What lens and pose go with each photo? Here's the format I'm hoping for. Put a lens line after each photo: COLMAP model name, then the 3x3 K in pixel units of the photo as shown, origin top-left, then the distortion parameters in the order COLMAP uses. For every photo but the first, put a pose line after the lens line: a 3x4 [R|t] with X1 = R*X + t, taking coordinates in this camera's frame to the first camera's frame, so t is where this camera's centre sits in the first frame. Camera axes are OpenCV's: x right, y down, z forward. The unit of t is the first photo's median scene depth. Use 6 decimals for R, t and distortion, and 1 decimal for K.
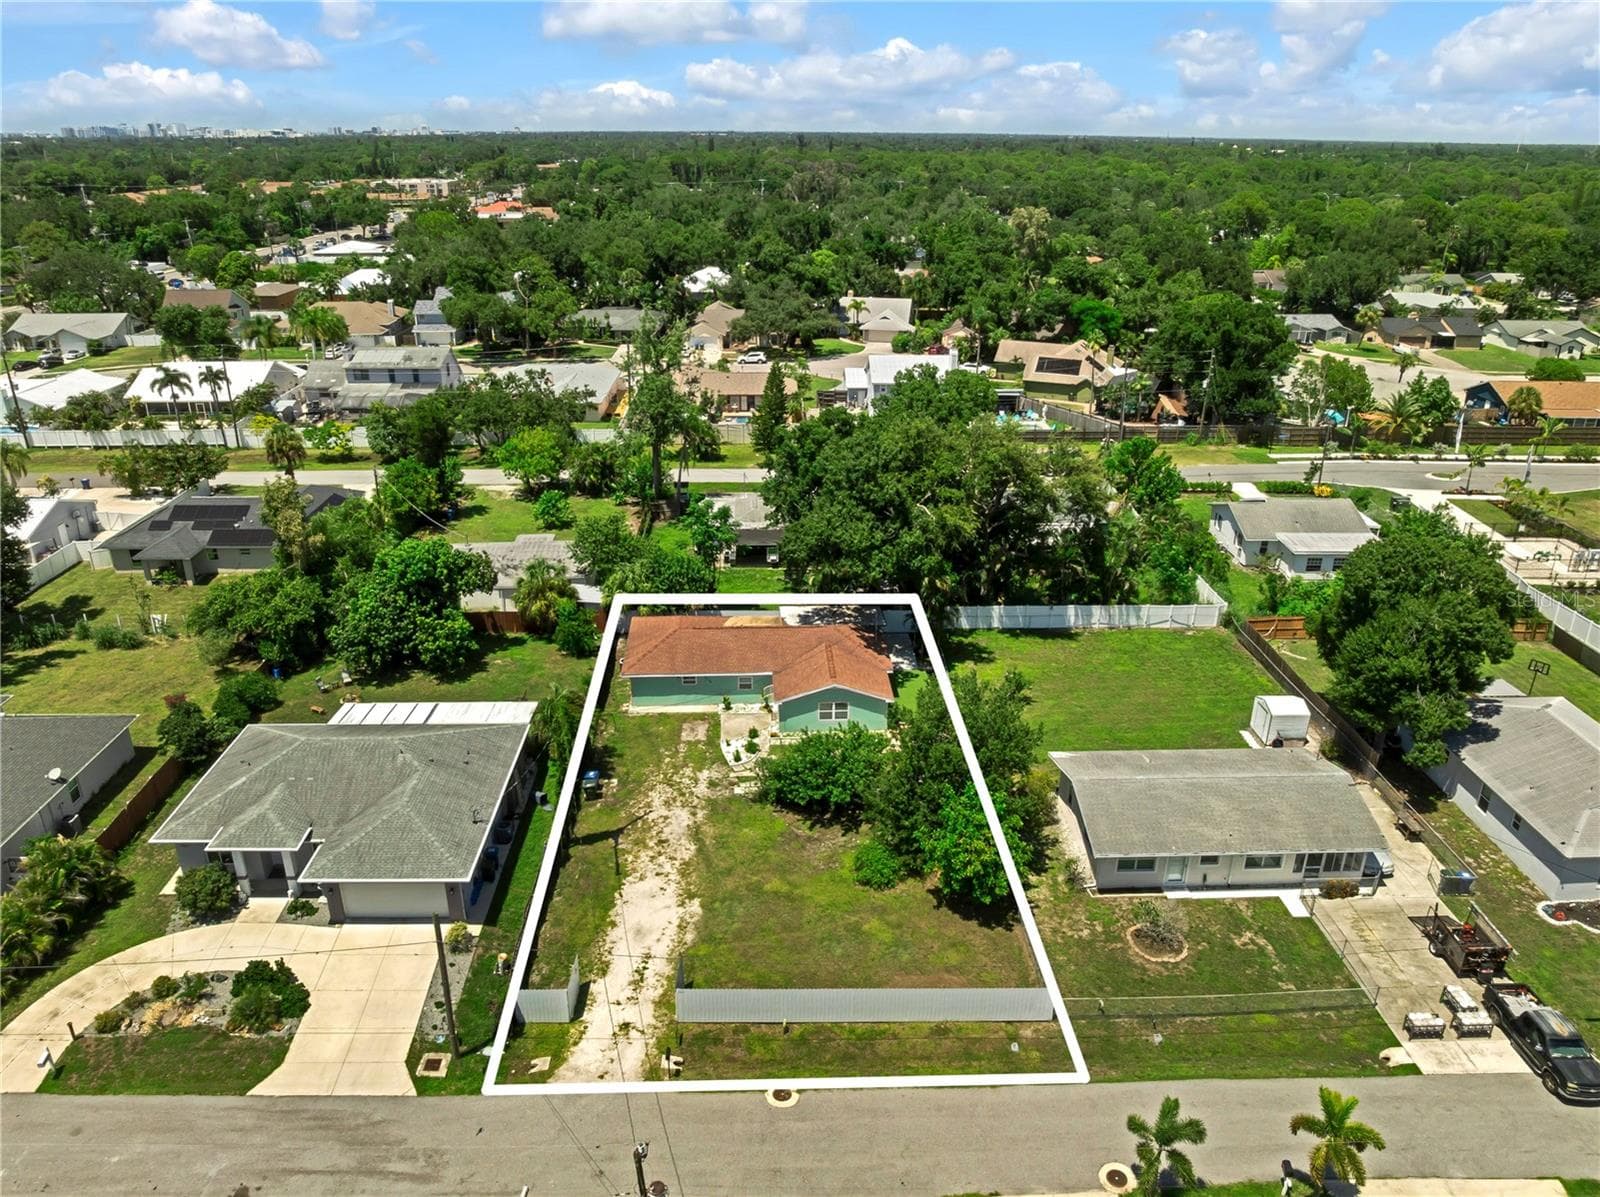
lens RADIAL K [[1125.0, 0, 804.4], [0, 1125.0, 597.9], [0, 0, 1]] dist [-0.039836, 0.001649]
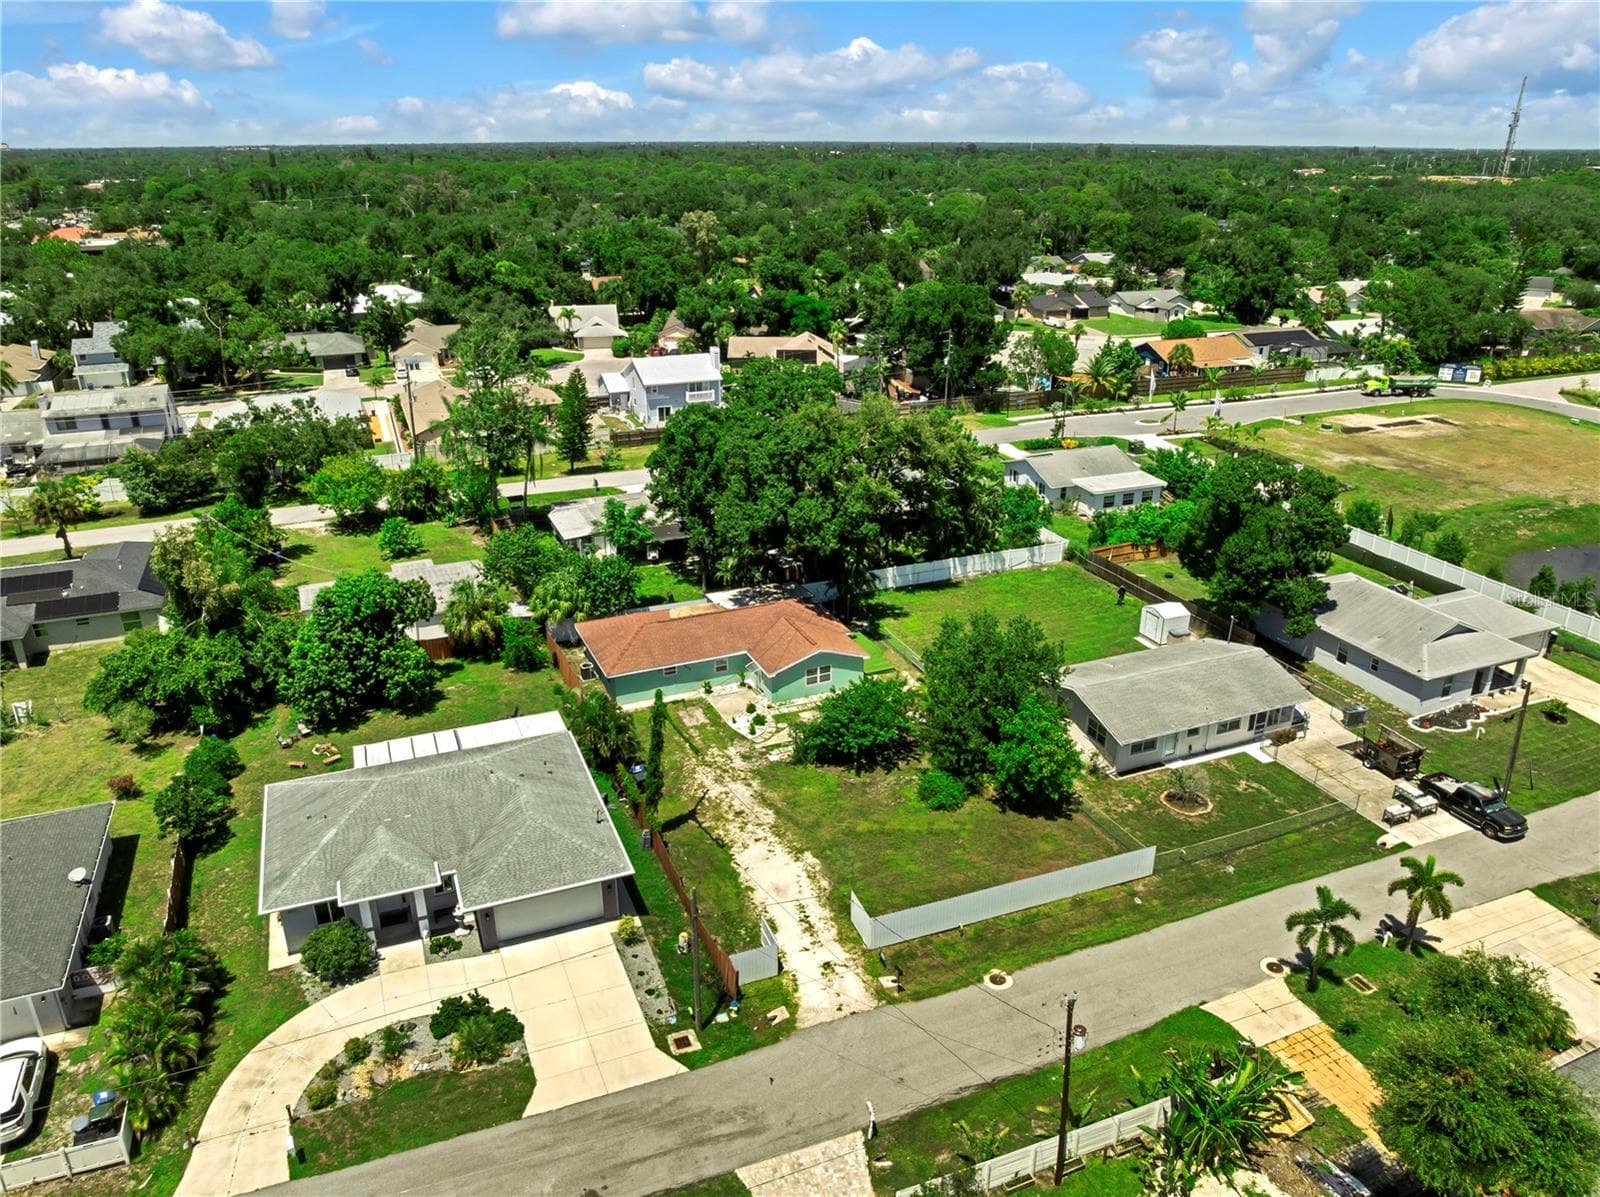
lens RADIAL K [[1125.0, 0, 804.4], [0, 1125.0, 597.9], [0, 0, 1]] dist [-0.039836, 0.001649]
pose [[0.935704, -0.139052, 0.324225, -0.294381], [0.140934, 0.989859, 0.017797, 0.005504], [-0.323412, 0.029042, 0.945813, -0.017169]]
